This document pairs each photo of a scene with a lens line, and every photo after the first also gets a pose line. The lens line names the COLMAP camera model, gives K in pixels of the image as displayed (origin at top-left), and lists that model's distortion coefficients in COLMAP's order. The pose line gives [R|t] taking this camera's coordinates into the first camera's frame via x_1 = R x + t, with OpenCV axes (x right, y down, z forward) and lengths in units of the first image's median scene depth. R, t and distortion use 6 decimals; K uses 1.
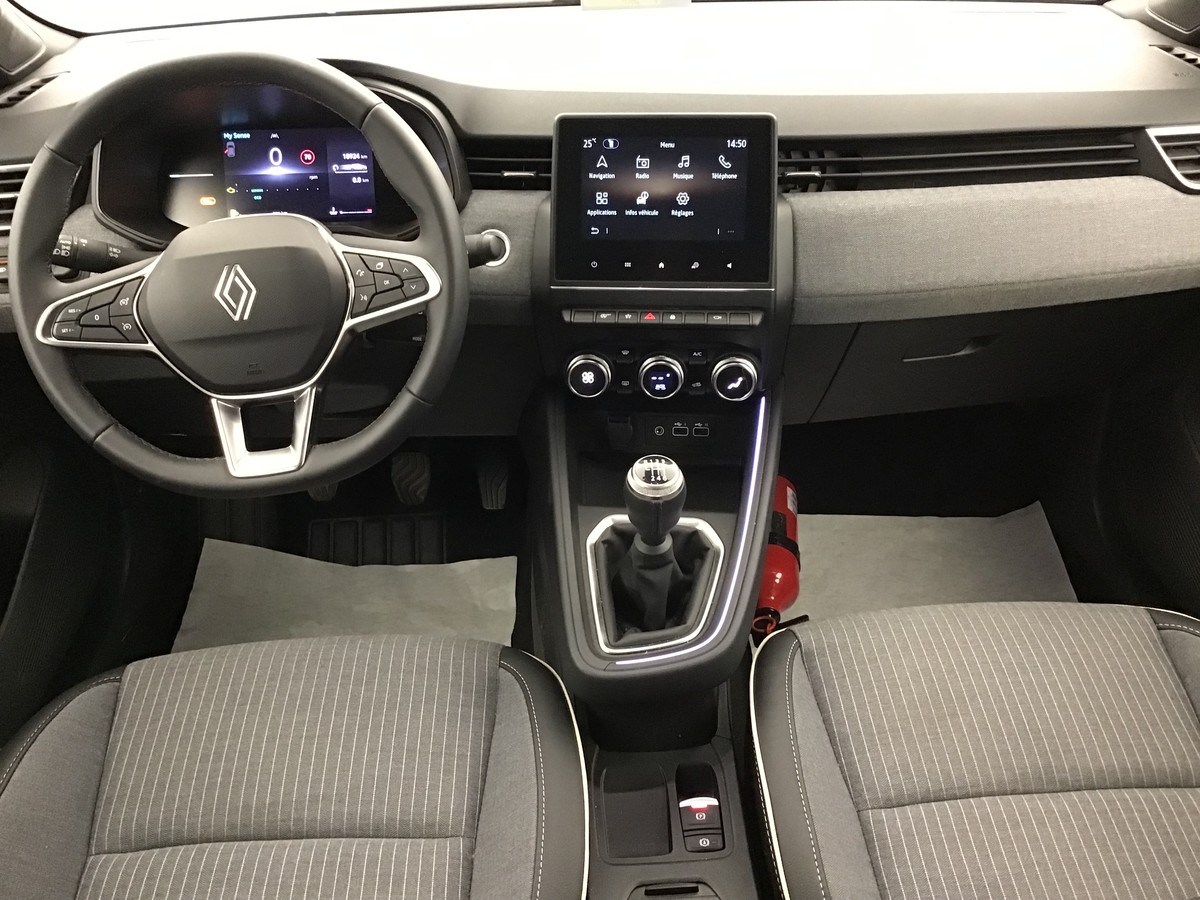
lens RADIAL K [[1091.7, 0, 617.0], [0, 1091.7, 463.0], [0, 0, 1]] dist [0.006977, 0.000000]
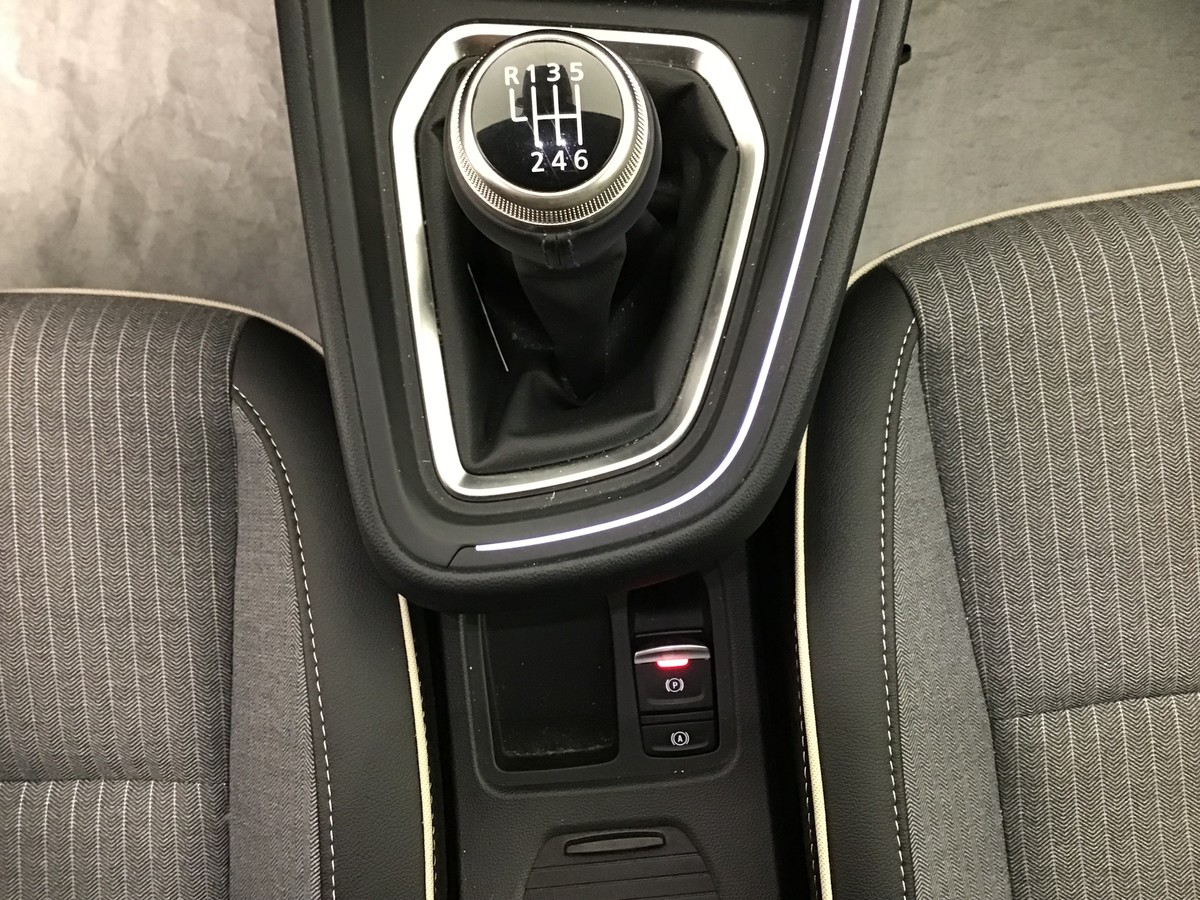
lens RADIAL K [[1091.7, 0, 606.3], [0, 1091.7, 447.0], [0, 0, 1]] dist [0.006977, 0.000000]
pose [[0.999884, -0.015111, 0.001926, 0.042707], [0.009372, 0.709904, 0.704236, -0.109585], [-0.012009, -0.704136, 0.709964, 0.675284]]
